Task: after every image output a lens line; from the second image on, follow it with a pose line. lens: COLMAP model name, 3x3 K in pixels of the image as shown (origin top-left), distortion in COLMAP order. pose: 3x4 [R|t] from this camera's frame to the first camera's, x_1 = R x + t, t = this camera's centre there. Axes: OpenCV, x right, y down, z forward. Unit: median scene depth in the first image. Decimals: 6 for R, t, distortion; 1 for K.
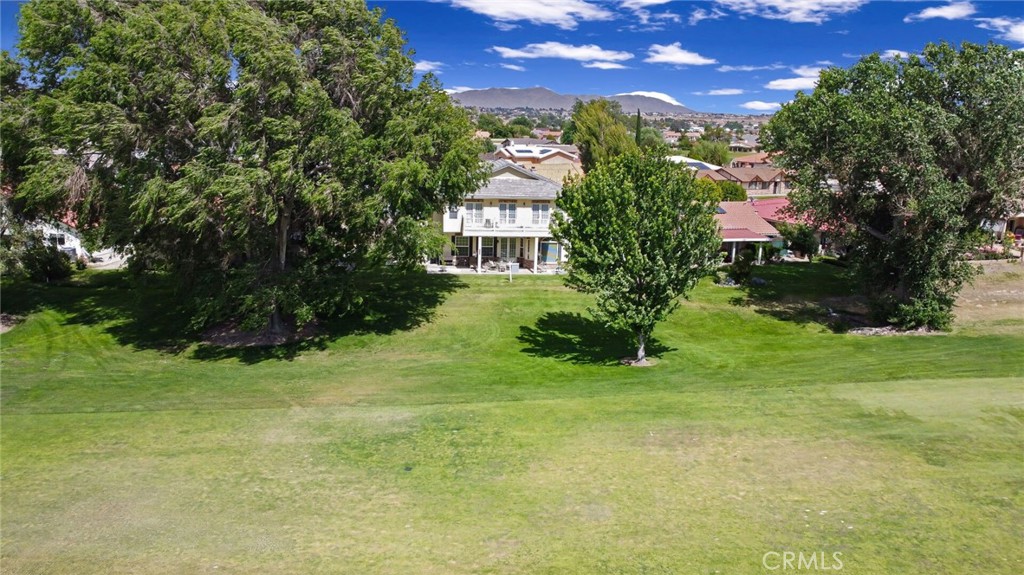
lens RADIAL K [[773.4, 0, 512.0], [0, 773.4, 287.5], [0, 0, 1]] dist [0.003543, -0.002595]
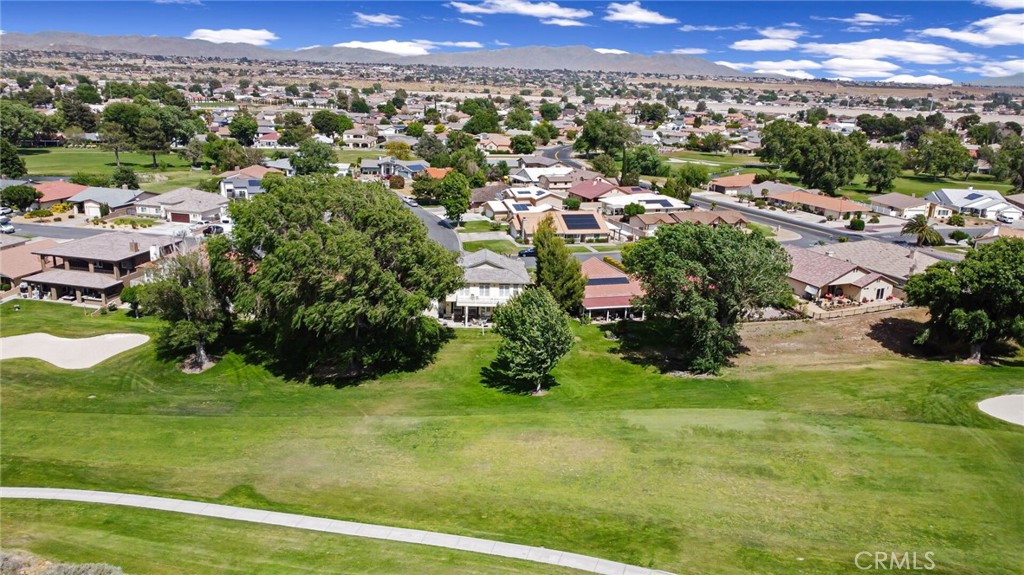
lens RADIAL K [[773.4, 0, 512.0], [0, 773.4, 287.5], [0, 0, 1]] dist [0.003543, -0.002595]
pose [[0.998708, 0.020280, -0.046586, 0.178949], [-0.017828, 0.998463, 0.052468, -0.260495], [0.047578, -0.051569, 0.997535, -0.901693]]
